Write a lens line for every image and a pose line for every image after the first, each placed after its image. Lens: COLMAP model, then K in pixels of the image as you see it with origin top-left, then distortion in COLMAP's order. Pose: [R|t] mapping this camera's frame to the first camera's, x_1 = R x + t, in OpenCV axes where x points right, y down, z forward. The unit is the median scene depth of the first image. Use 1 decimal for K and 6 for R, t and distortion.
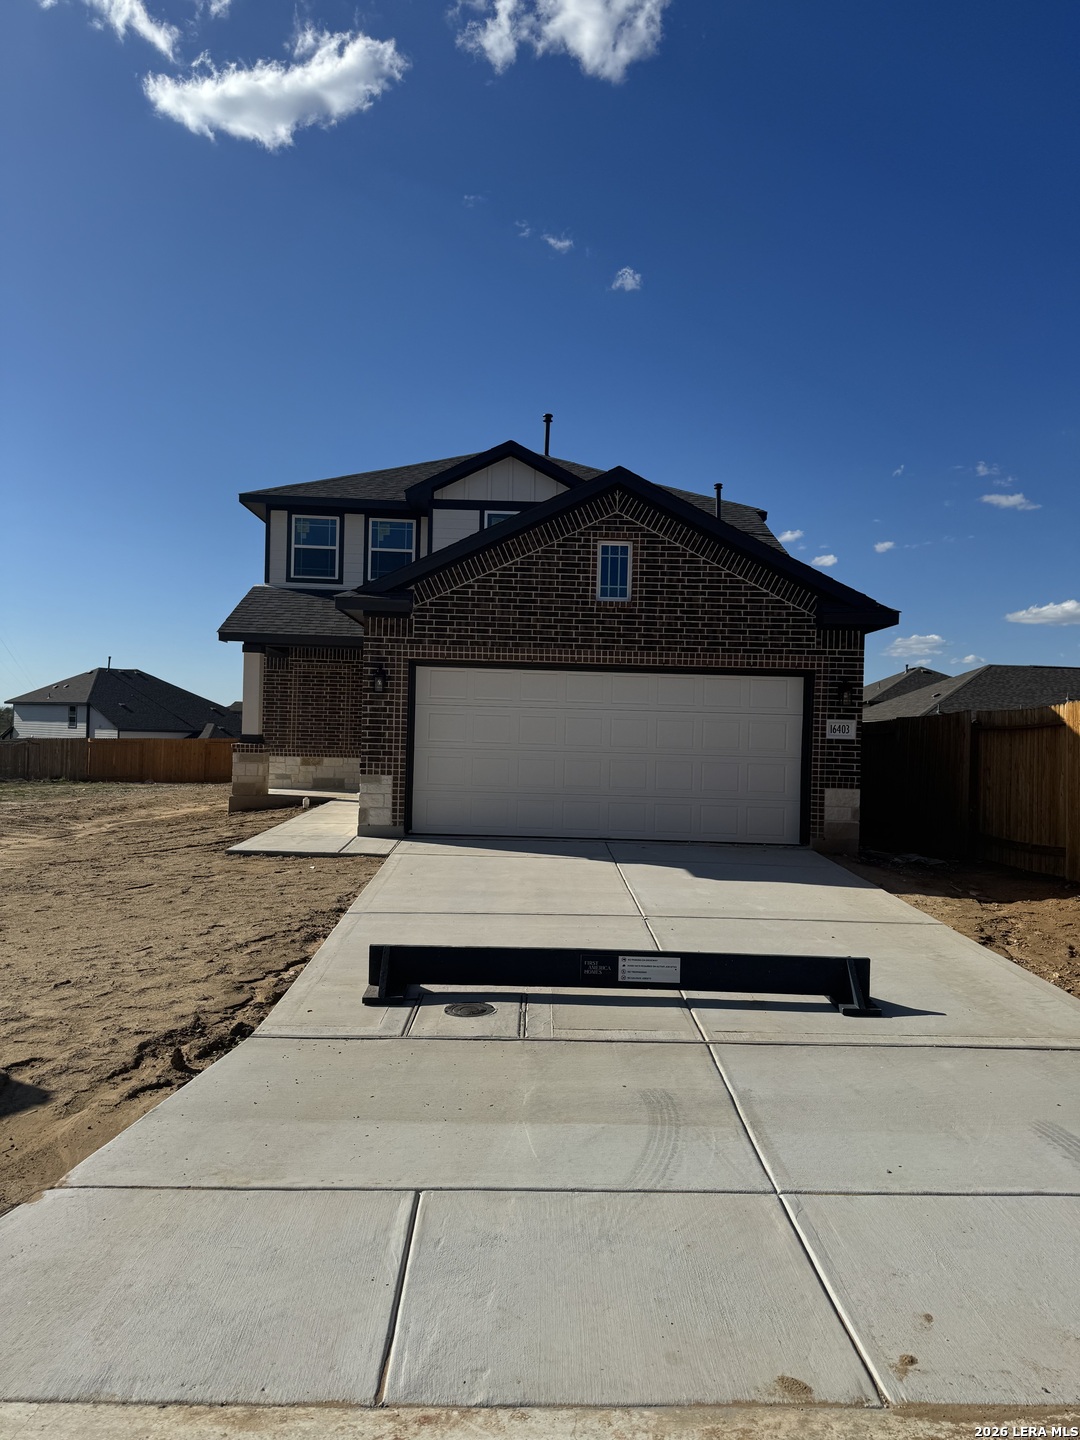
lens RADIAL K [[1003.1, 0, 537.5], [0, 1003.1, 723.9], [0, 0, 1]] dist [0.097030, -0.002186]
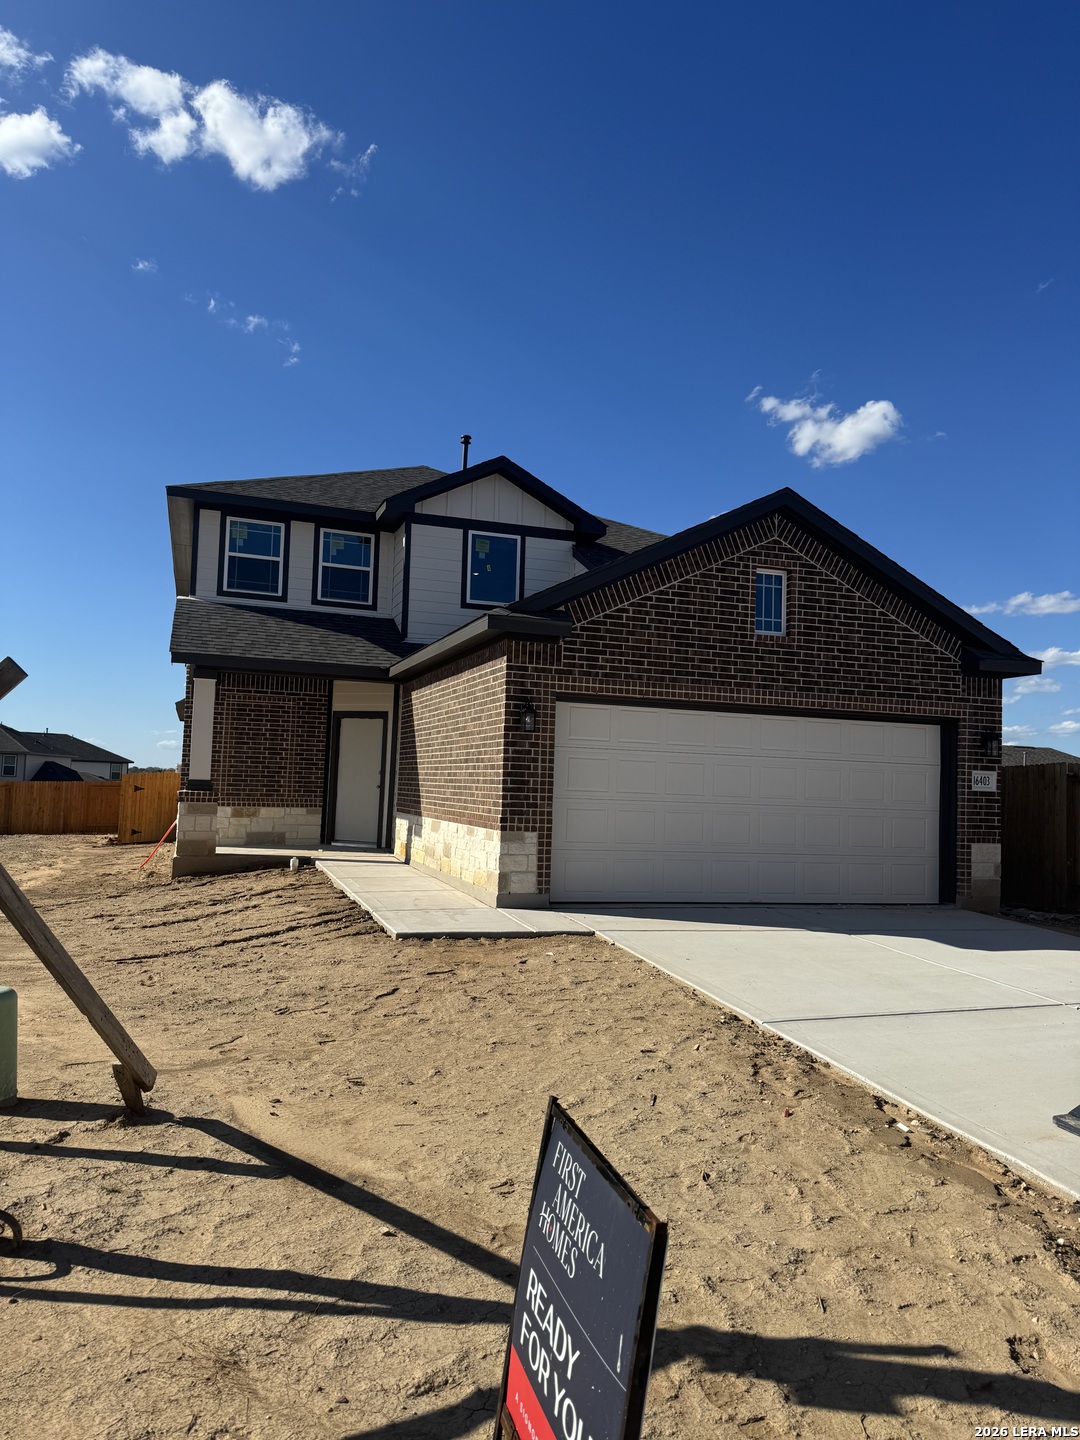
lens RADIAL K [[1003.1, 0, 537.5], [0, 1003.1, 723.9], [0, 0, 1]] dist [0.097030, -0.002186]
pose [[0.953046, 0.023749, 0.301894, -0.393959], [-0.010626, 0.998929, -0.045037, -0.000543], [-0.302640, 0.039715, 0.952277, 0.208940]]
